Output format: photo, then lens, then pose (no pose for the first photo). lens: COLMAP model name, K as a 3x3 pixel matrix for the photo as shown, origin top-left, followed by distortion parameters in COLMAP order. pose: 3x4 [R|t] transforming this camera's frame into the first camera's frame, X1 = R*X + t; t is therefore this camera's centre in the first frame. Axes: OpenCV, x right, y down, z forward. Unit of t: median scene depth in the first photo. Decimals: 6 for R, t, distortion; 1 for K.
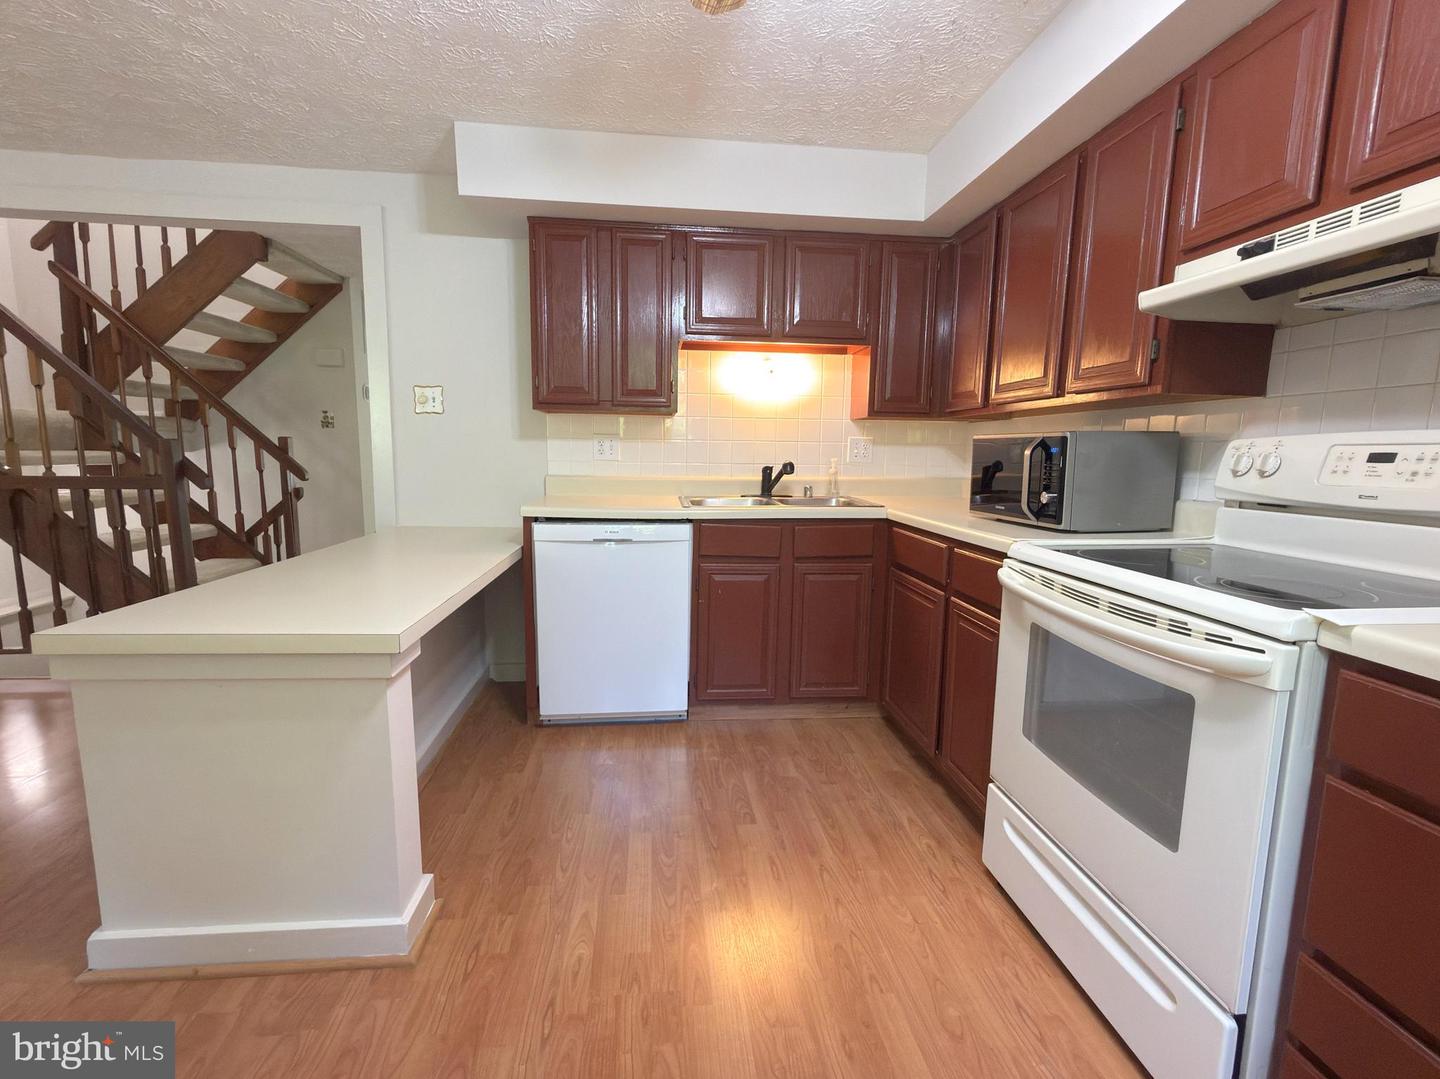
lens RADIAL K [[652.3, 0, 718.7], [0, 652.3, 538.5], [0, 0, 1]] dist [0.000832, -0.000630]
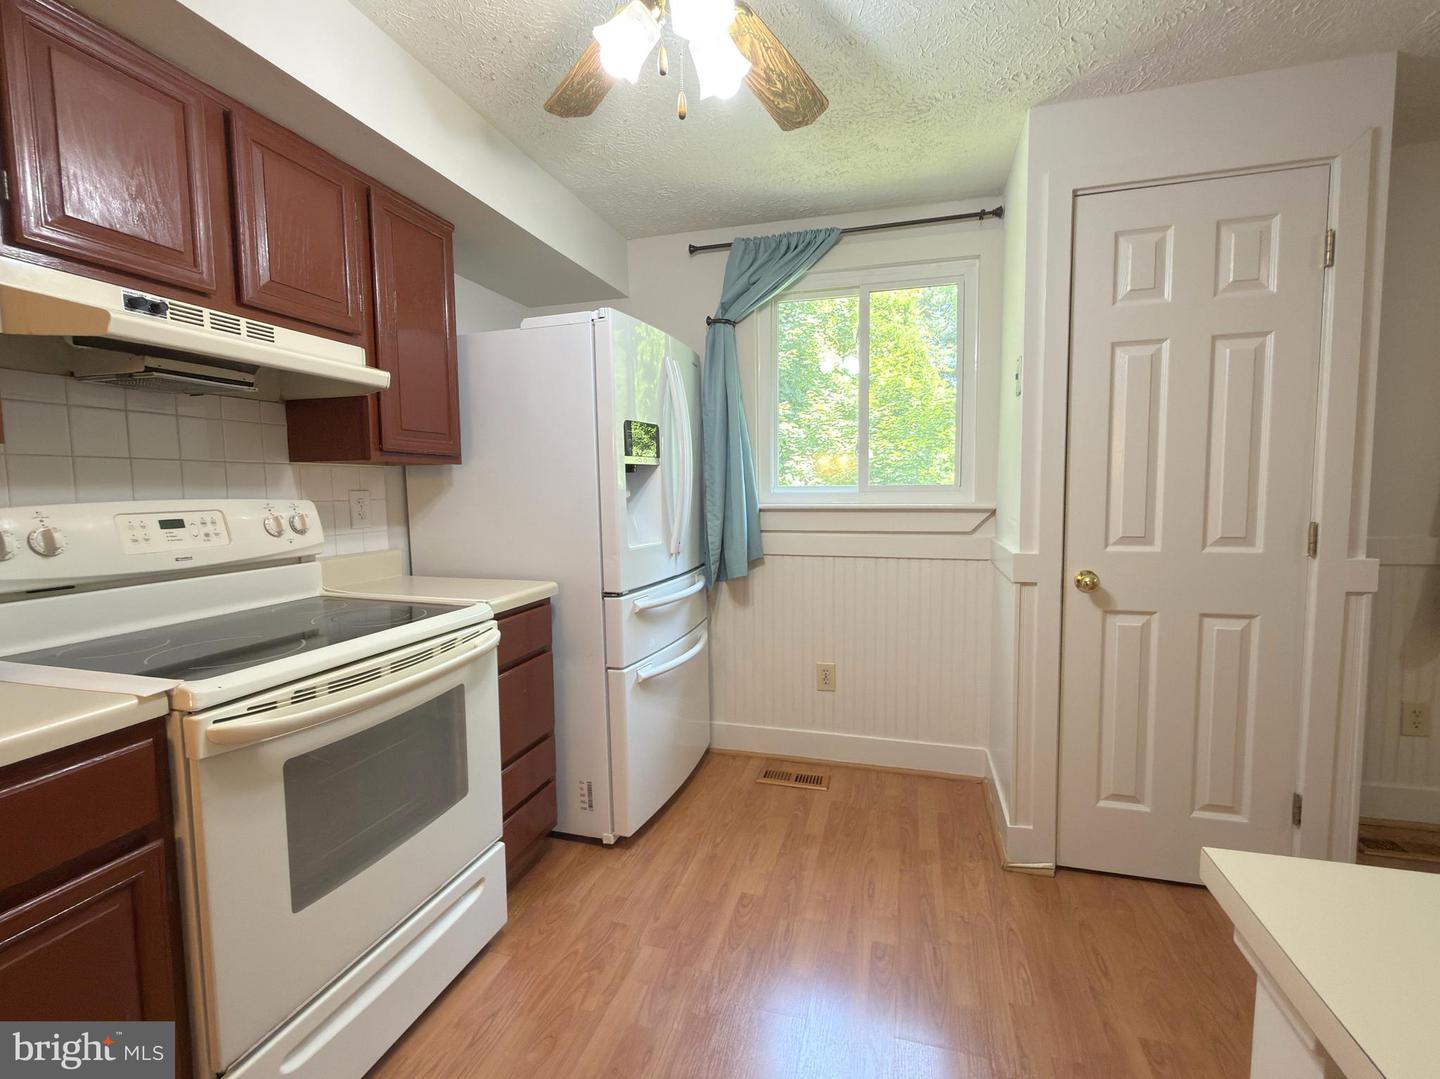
lens RADIAL K [[652.3, 0, 723.2], [0, 652.3, 540.4], [0, 0, 1]] dist [0.000832, -0.000630]
pose [[-0.927845, -0.039337, 0.370885, -0.230957], [0.043096, 0.976454, 0.211378, -0.237351], [-0.370467, 0.212109, -0.904303, 1.353995]]
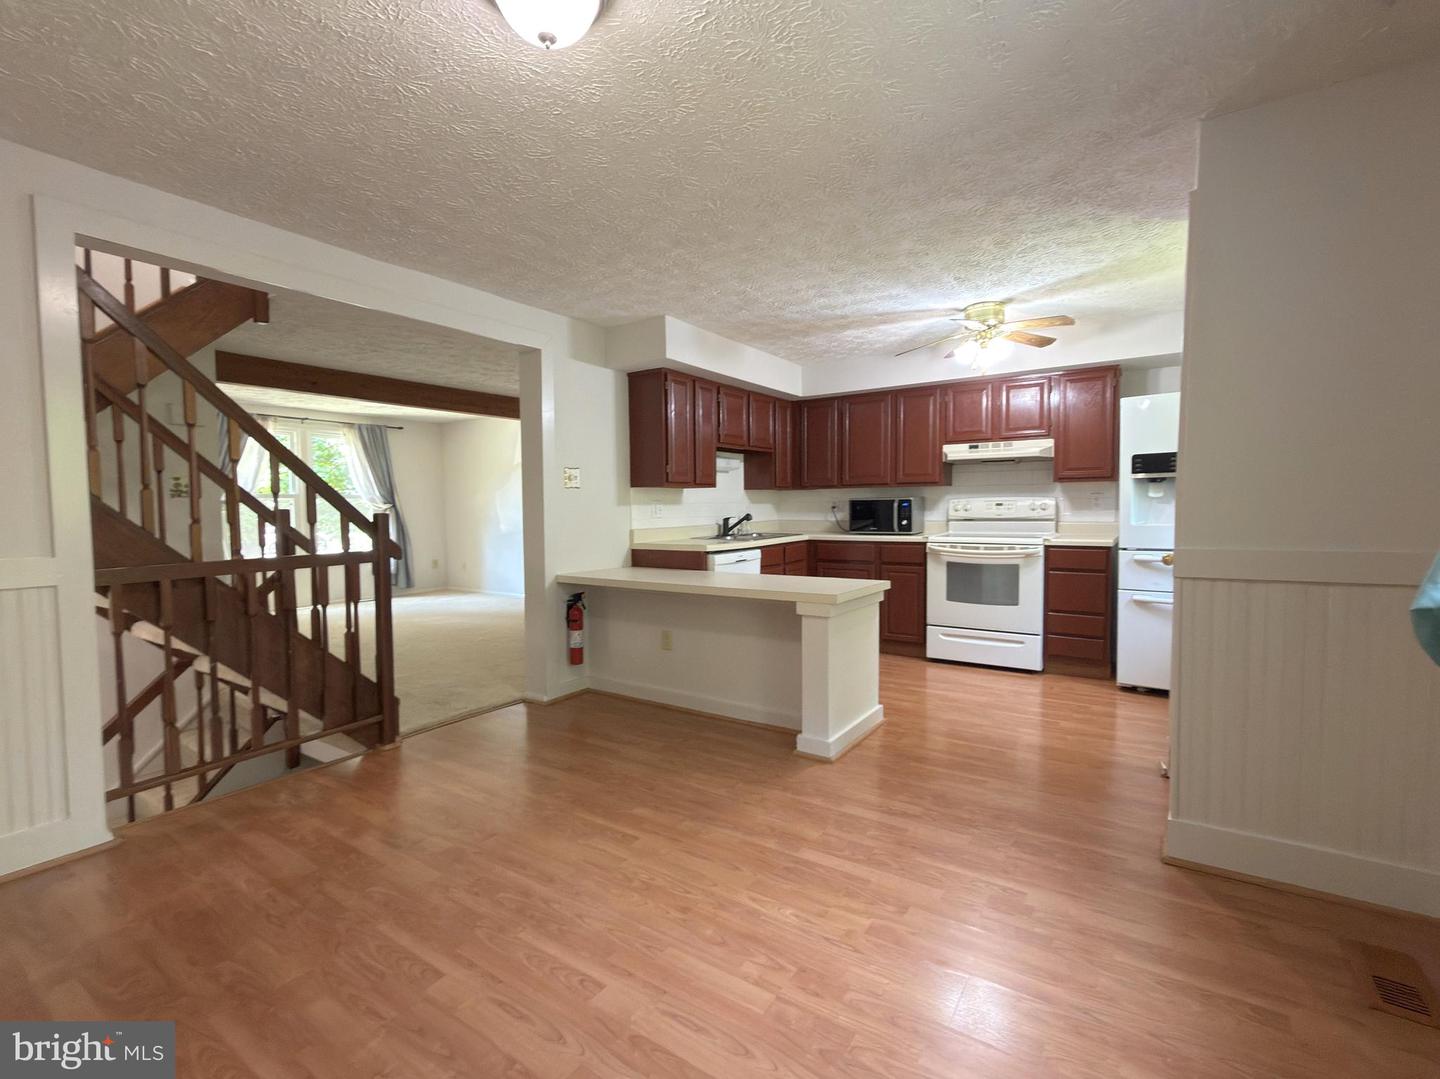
lens RADIAL K [[652.3, 0, 719.5], [0, 652.3, 541.3], [0, 0, 1]] dist [0.000832, -0.000630]
pose [[0.641295, -0.067577, 0.764313, -2.354518], [0.125484, 0.991940, -0.017584, -0.040010], [-0.756964, 0.107186, 0.644606, -0.146480]]
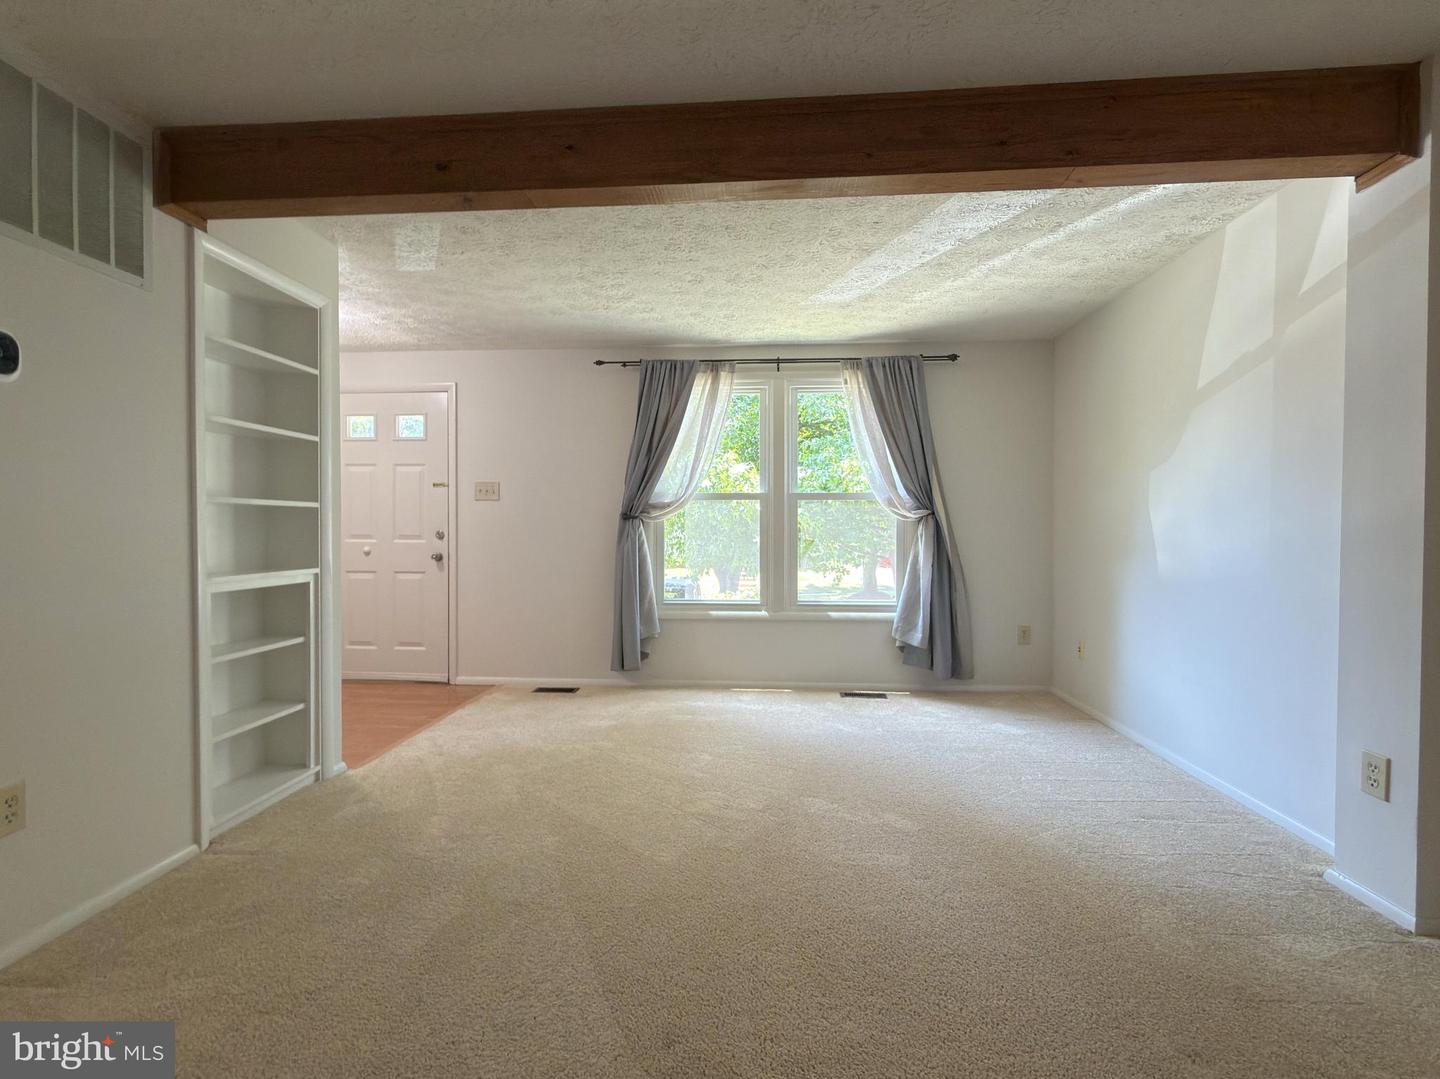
lens RADIAL K [[676.7, 0, 719.1], [0, 676.7, 541.3], [0, 0, 1]] dist [0.004588, -0.001829]
pose [[0.984168, -0.019010, -0.176217, -0.418808], [-0.002620, 0.992562, -0.121709, -0.289874], [0.177220, 0.120244, 0.976798, 2.319279]]
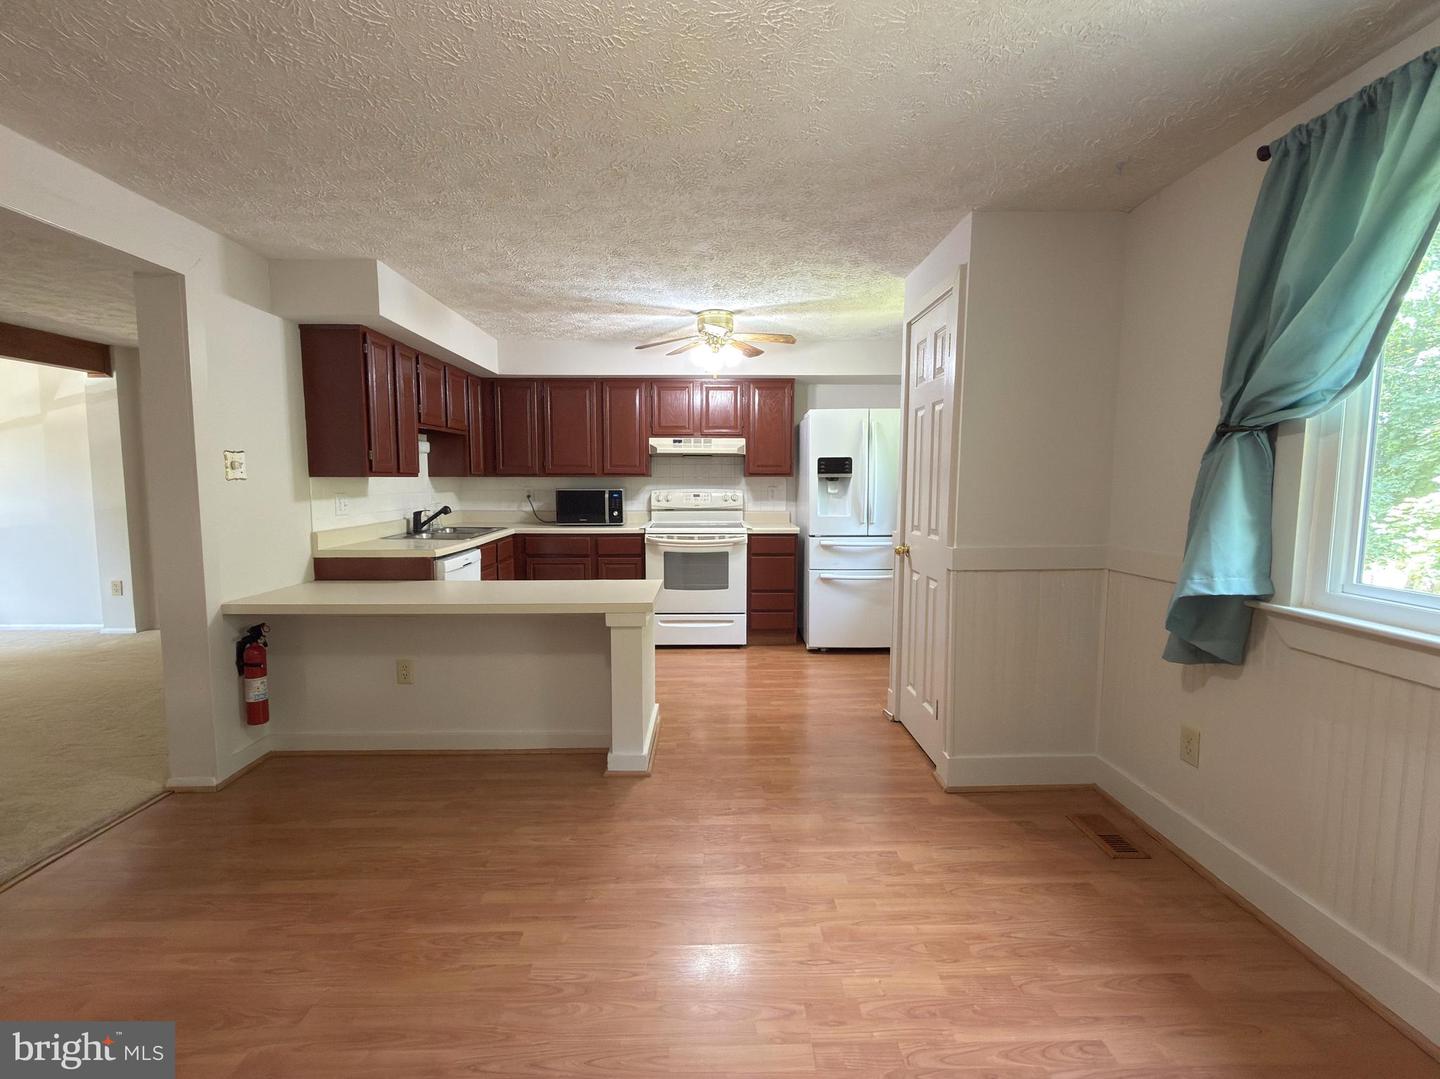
lens RADIAL K [[652.3, 0, 717.3], [0, 652.3, 540.2], [0, 0, 1]] dist [0.000832, -0.000630]
pose [[0.082873, -0.112052, 0.990241, -2.457988], [0.134203, 0.985862, 0.100325, -0.194320], [-0.987482, 0.124579, 0.096739, 0.416459]]
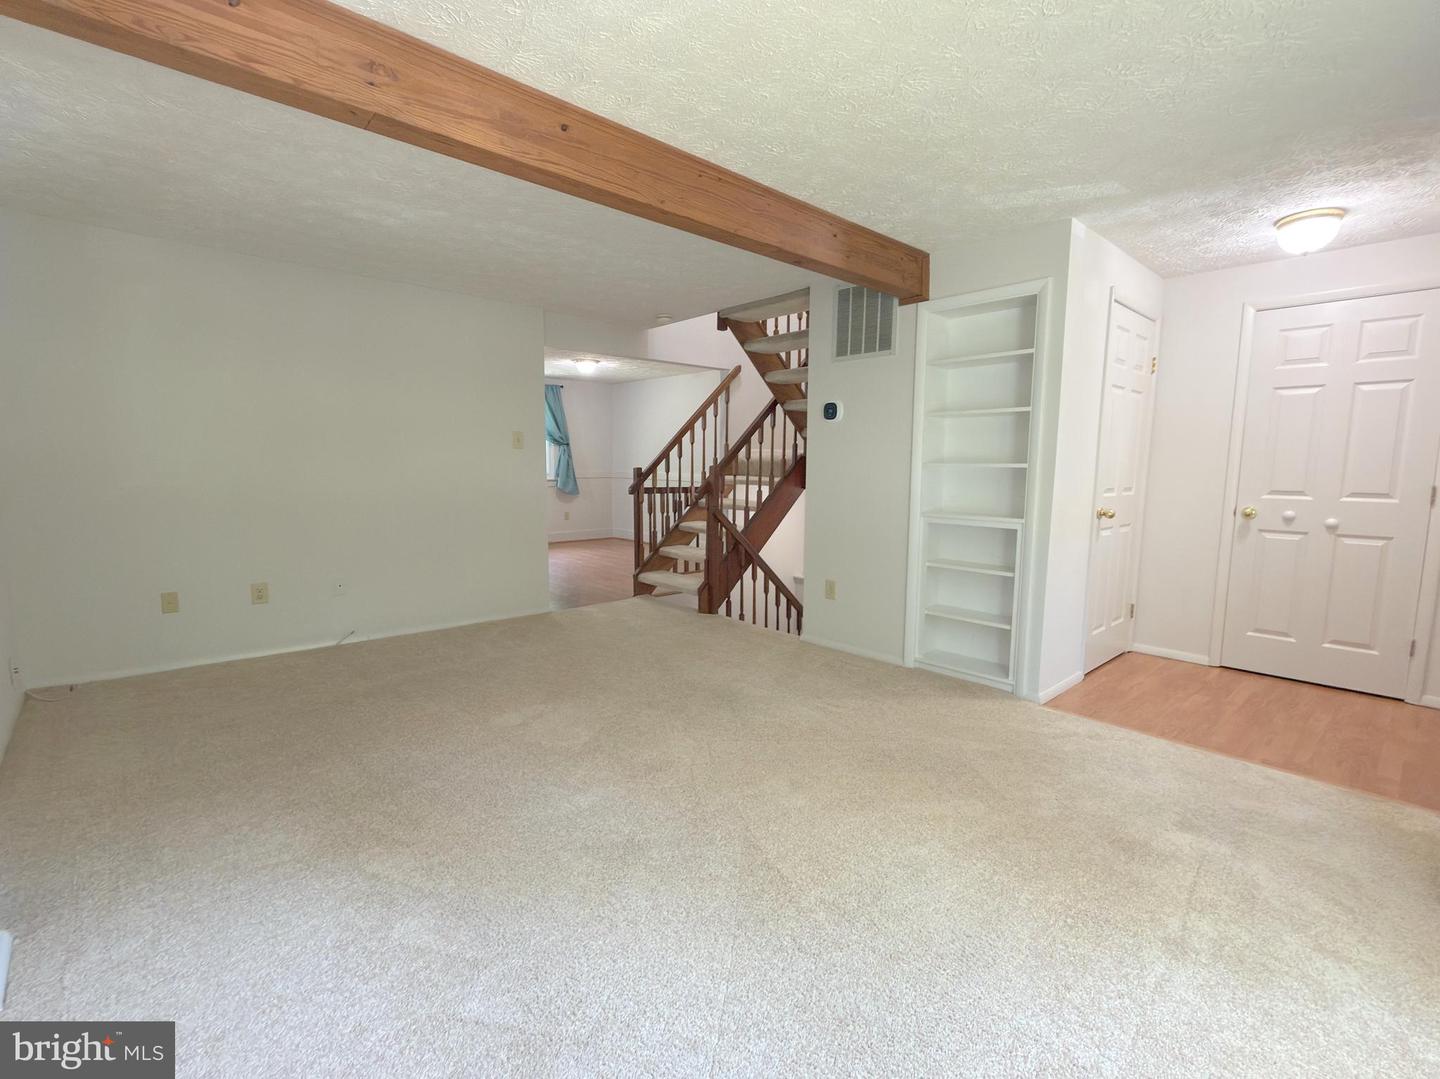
lens RADIAL K [[652.3, 0, 721.7], [0, 652.3, 542.5], [0, 0, 1]] dist [0.000832, -0.000630]
pose [[-0.804858, 0.040251, -0.592100, 0.174663], [-0.110010, 0.970287, 0.215500, -0.684320], [0.583182, 0.238584, -0.776516, 4.840850]]
